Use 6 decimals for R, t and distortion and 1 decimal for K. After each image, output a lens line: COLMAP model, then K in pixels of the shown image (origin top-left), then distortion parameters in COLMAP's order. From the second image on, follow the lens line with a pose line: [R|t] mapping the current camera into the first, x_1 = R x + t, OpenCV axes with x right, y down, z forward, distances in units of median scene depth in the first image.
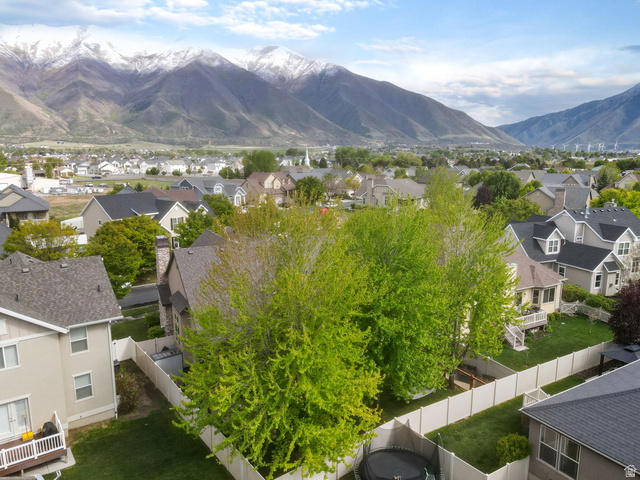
lens RADIAL K [[471.2, 0, 322.6], [0, 471.2, 240.5], [0, 0, 1]] dist [0.003586, 0.012180]
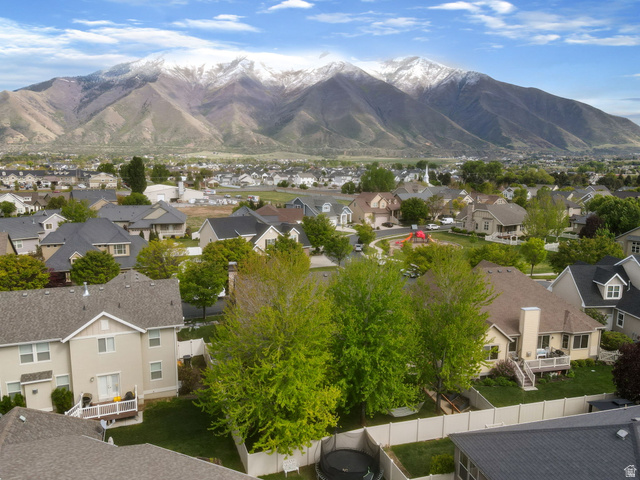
lens RADIAL K [[471.2, 0, 322.7], [0, 471.2, 240.5], [0, 0, 1]] dist [0.003586, 0.012180]
pose [[0.960942, 0.052979, -0.271633, 0.034820], [-0.058296, 0.998233, -0.011535, -0.009933], [0.270542, 0.026920, 0.962332, -0.025233]]
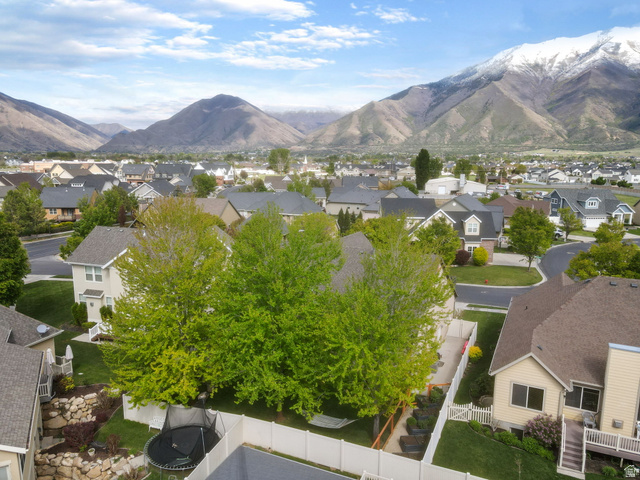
lens RADIAL K [[471.2, 0, 323.6], [0, 471.2, 238.2], [0, 0, 1]] dist [0.003586, 0.012180]
pose [[0.572800, 0.139158, -0.807796, 0.101461], [-0.155154, 0.986076, 0.059851, -0.010585], [0.804877, 0.091050, 0.586415, 0.045564]]
